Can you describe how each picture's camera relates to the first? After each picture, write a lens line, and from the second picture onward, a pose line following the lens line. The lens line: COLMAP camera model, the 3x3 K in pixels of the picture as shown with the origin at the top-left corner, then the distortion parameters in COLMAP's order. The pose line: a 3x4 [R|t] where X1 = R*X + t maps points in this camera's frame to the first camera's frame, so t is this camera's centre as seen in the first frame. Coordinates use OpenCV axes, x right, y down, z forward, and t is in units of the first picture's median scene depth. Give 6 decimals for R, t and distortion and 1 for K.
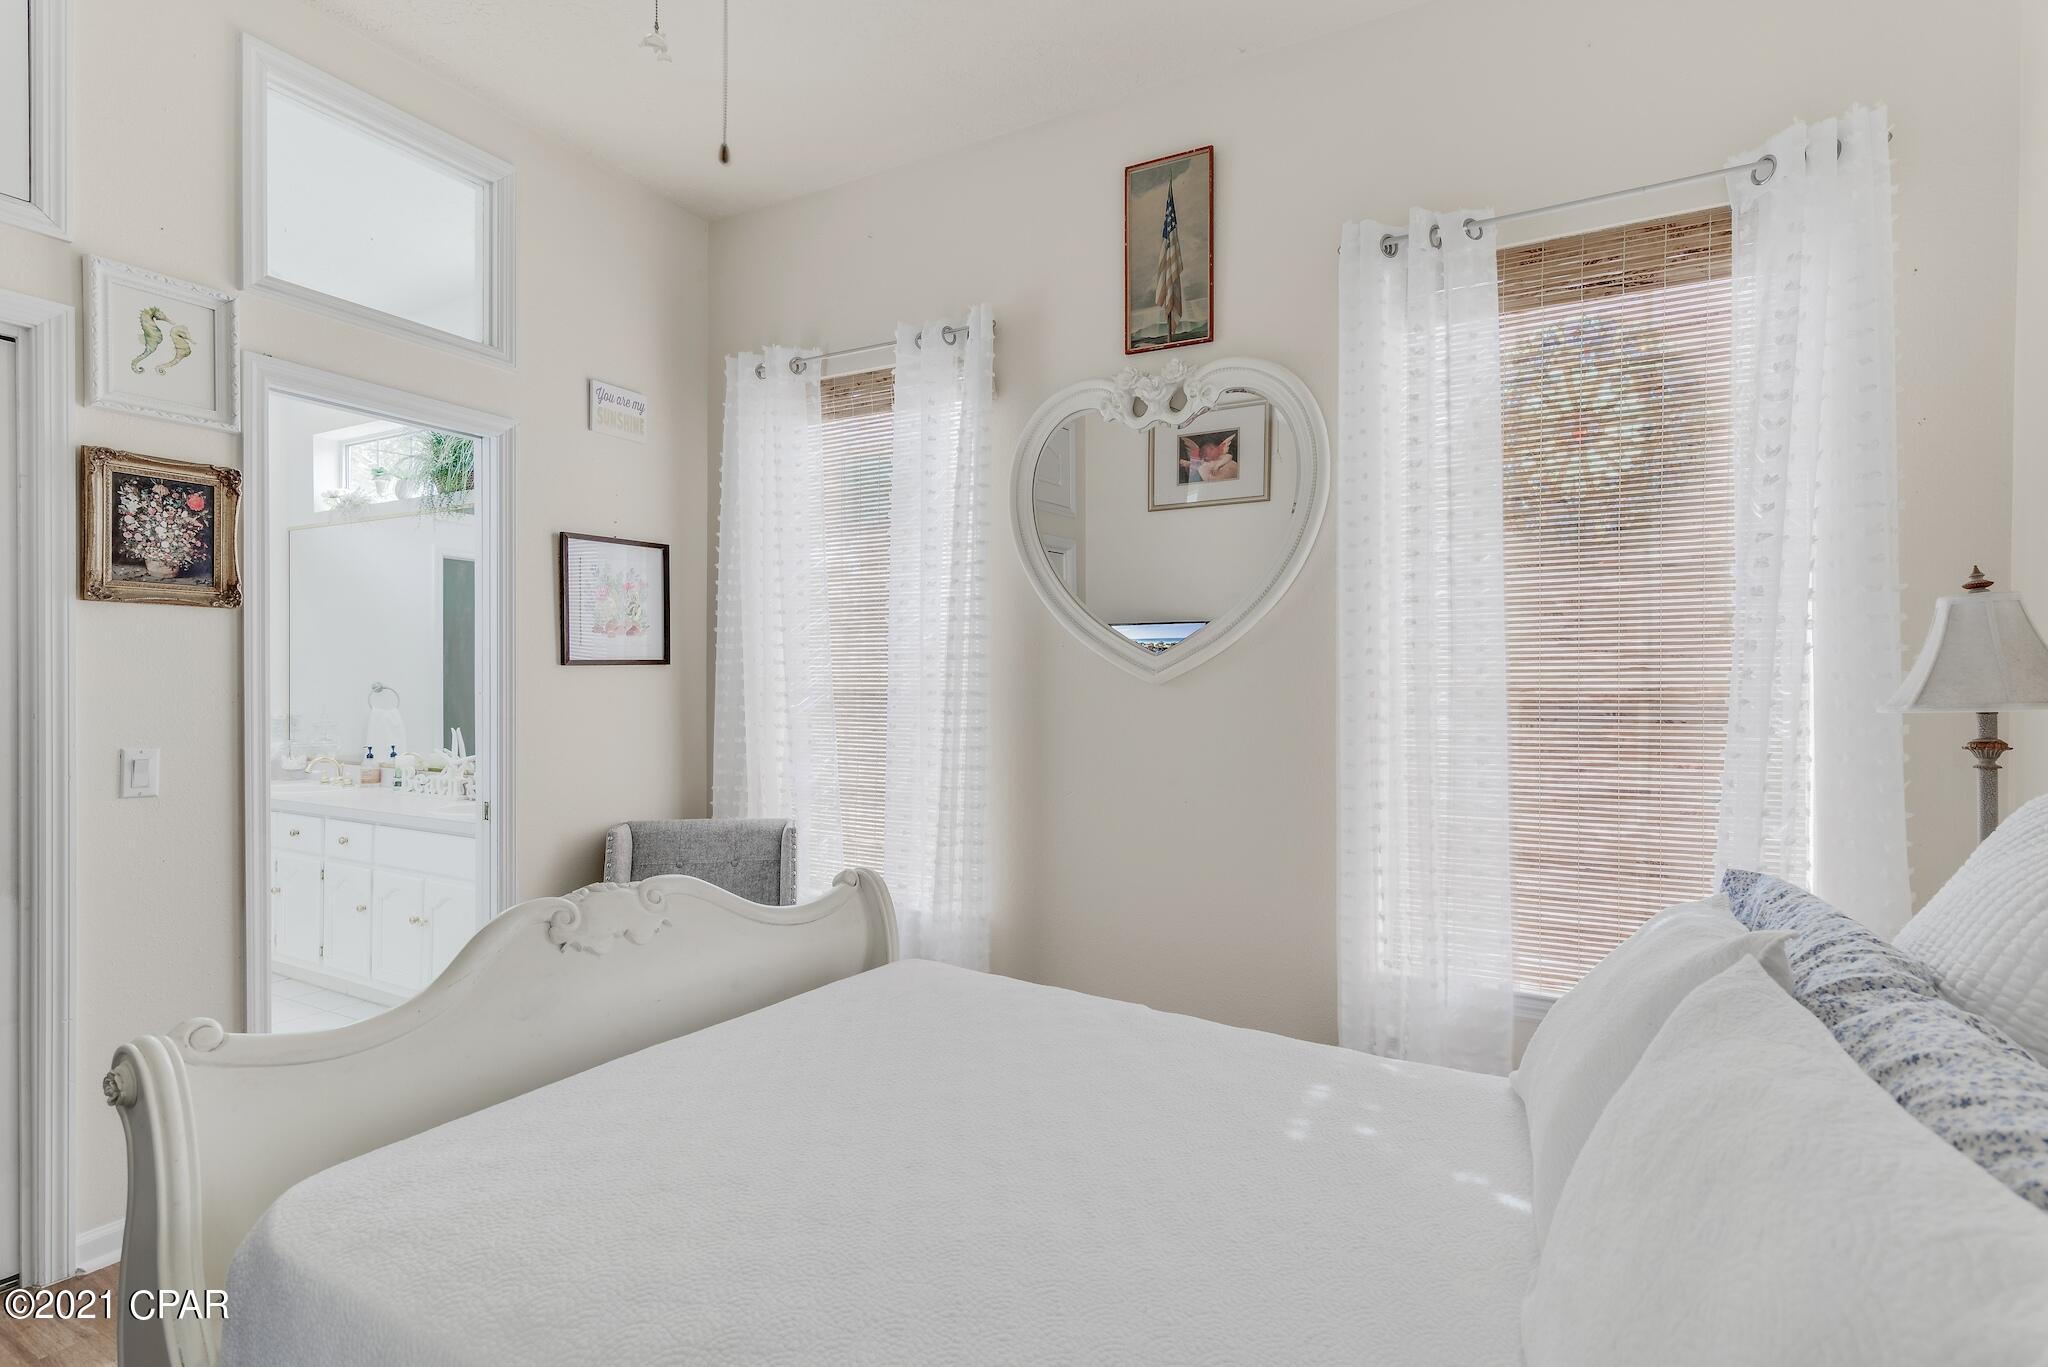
lens RADIAL K [[1010.6, 0, 1032.4], [0, 1010.6, 685.6], [0, 0, 1]] dist [-0.000823, -0.000289]
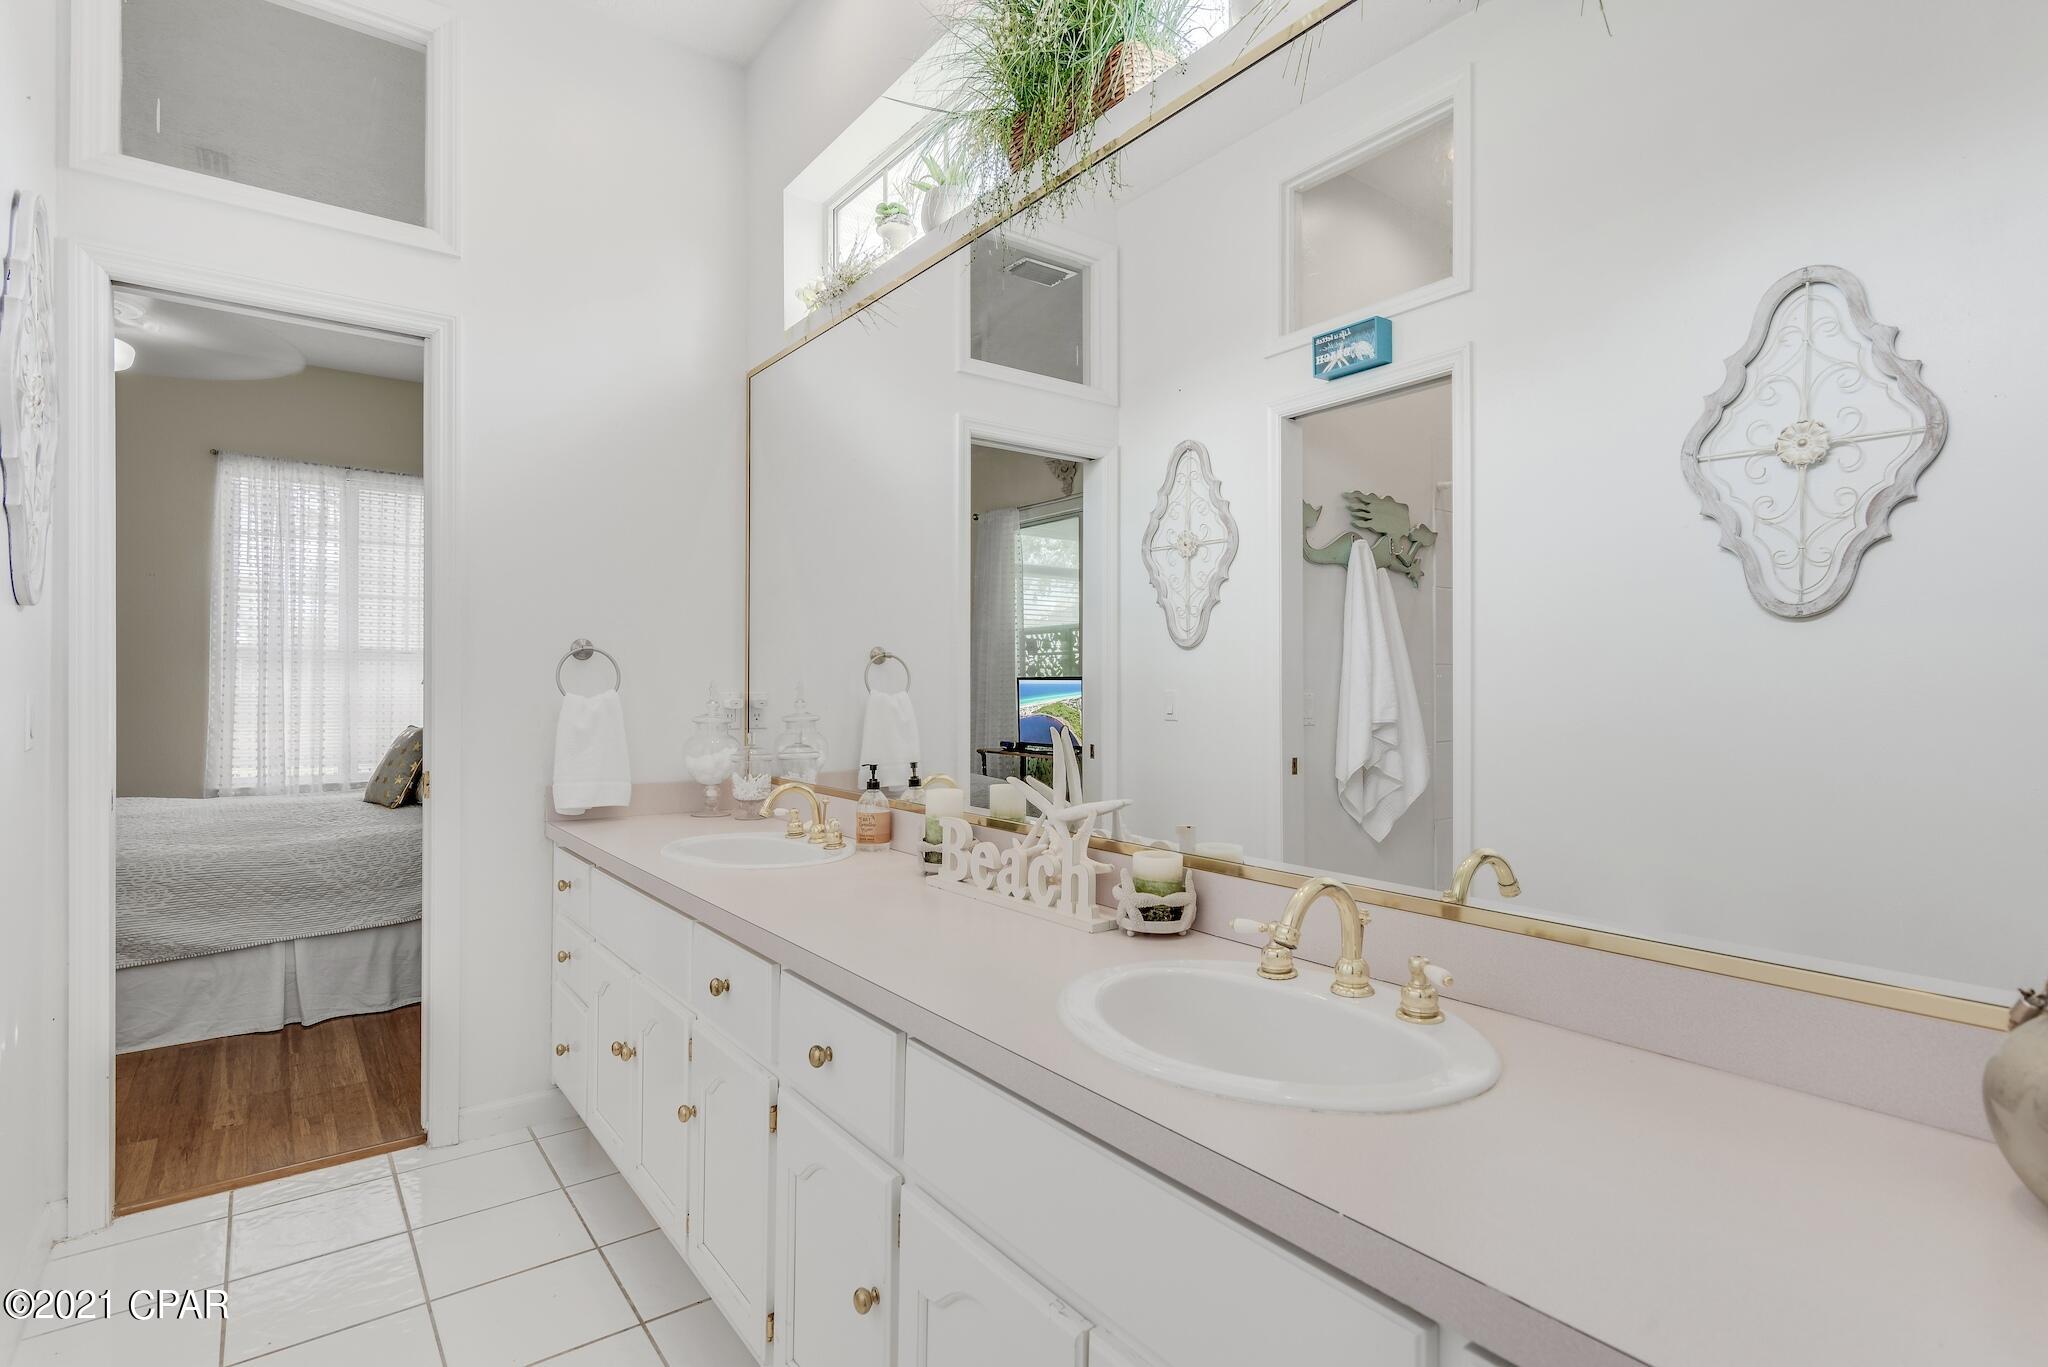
lens RADIAL K [[1001.2, 0, 1027.2], [0, 1001.2, 668.1], [0, 0, 1]] dist [0.001241, 0.000266]
pose [[0.918378, -0.009408, -0.395593, -0.403781], [0.000921, 0.999765, -0.021639, 0.025427], [0.395704, 0.019508, 0.918171, 0.597060]]
